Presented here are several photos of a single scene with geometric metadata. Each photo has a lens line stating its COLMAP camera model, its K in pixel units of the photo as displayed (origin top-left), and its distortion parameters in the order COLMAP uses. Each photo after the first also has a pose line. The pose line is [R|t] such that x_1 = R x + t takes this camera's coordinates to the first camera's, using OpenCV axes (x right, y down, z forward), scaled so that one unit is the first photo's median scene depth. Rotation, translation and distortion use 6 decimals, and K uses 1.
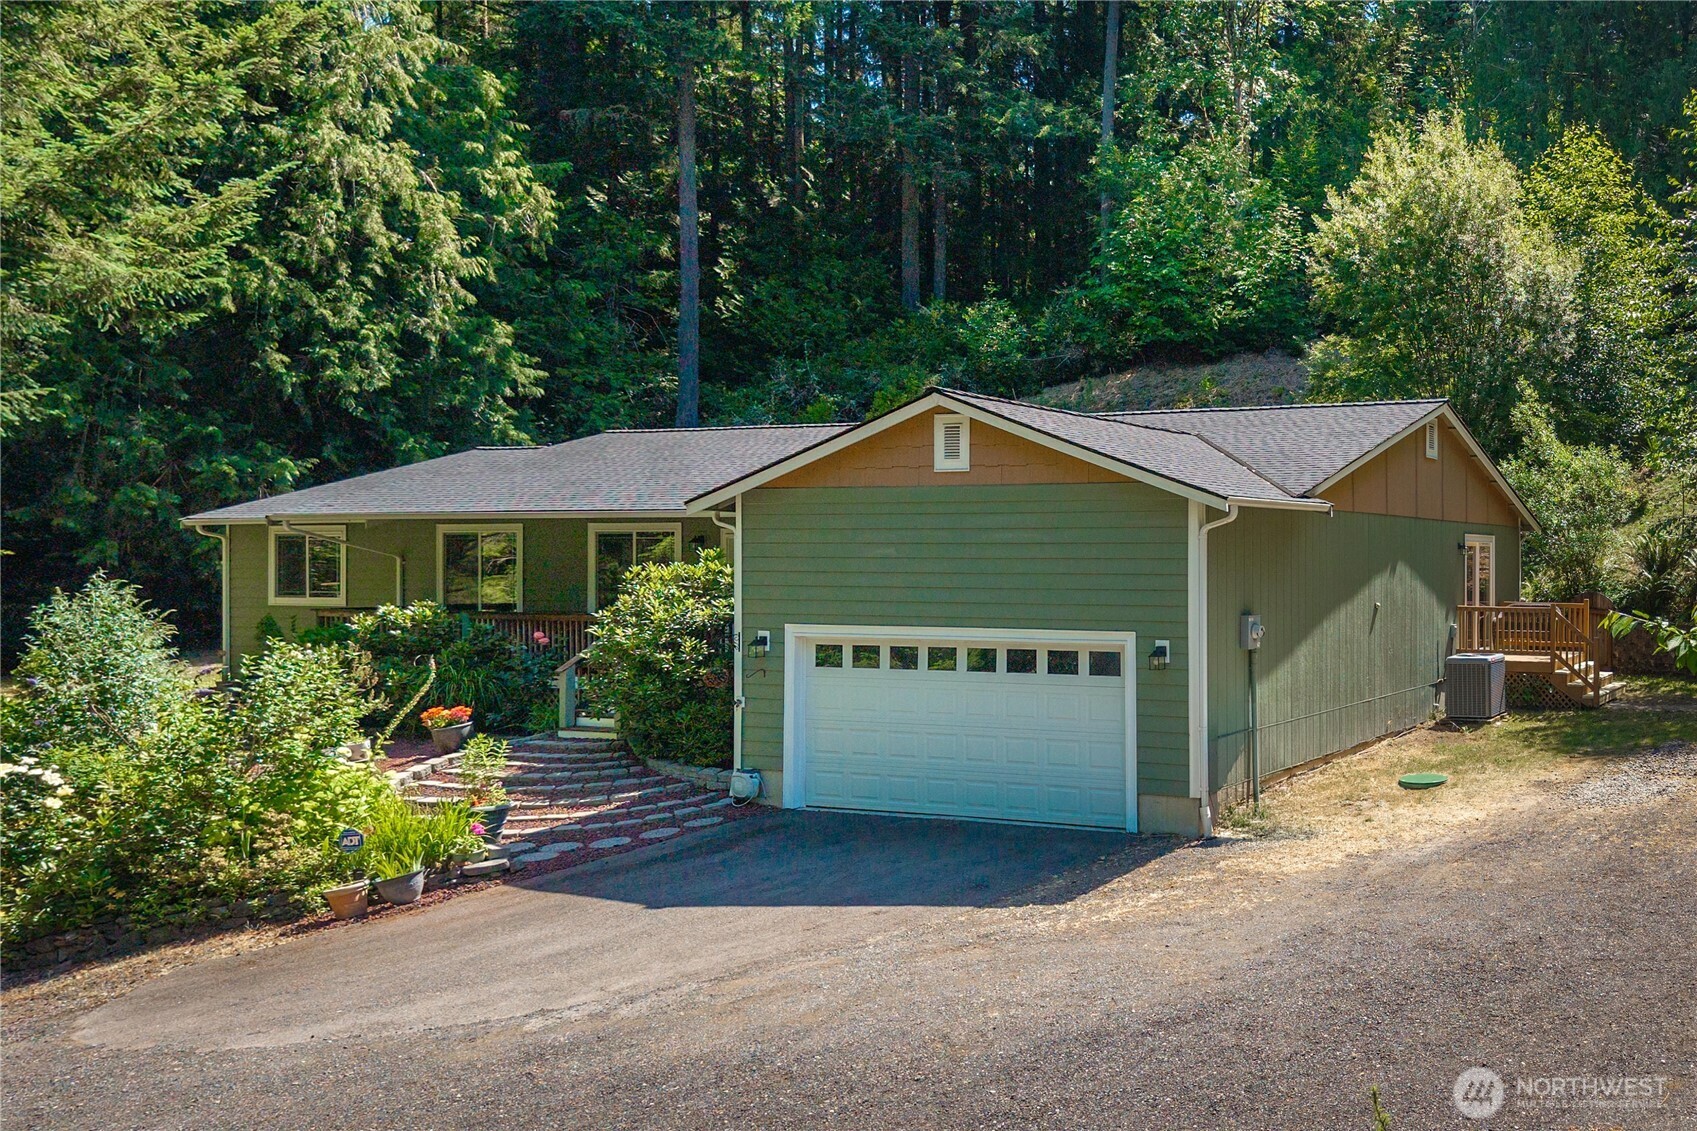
lens RADIAL K [[1123.8, 0, 848.5], [0, 1123.8, 565.5], [0, 0, 1]] dist [-0.000796, -0.027294]
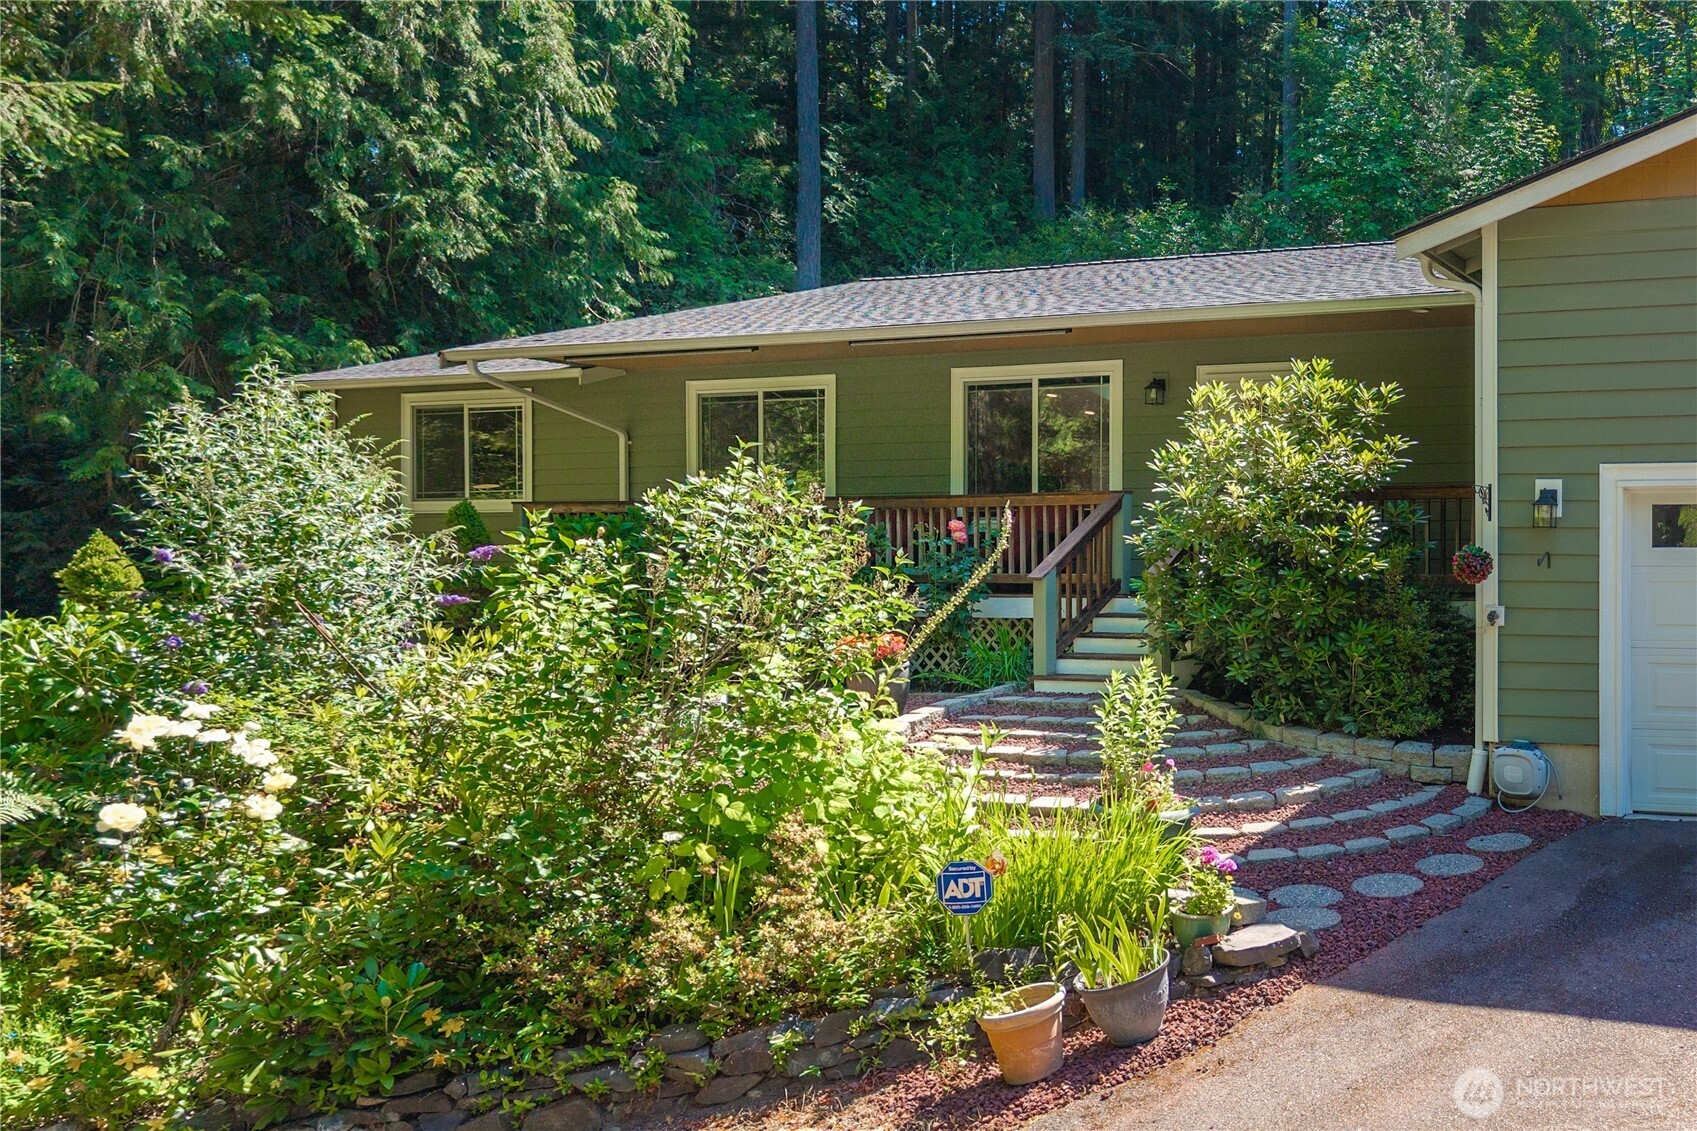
lens RADIAL K [[1207.4, 0, 848.5], [0, 1207.4, 565.5], [0, 0, 1]] dist [-0.000731, -0.004496]
pose [[0.999757, 0.002695, 0.021857, -0.206155], [-0.002672, 0.999996, -0.001059, 0.049633], [-0.021860, 0.001000, 0.999761, 0.218884]]
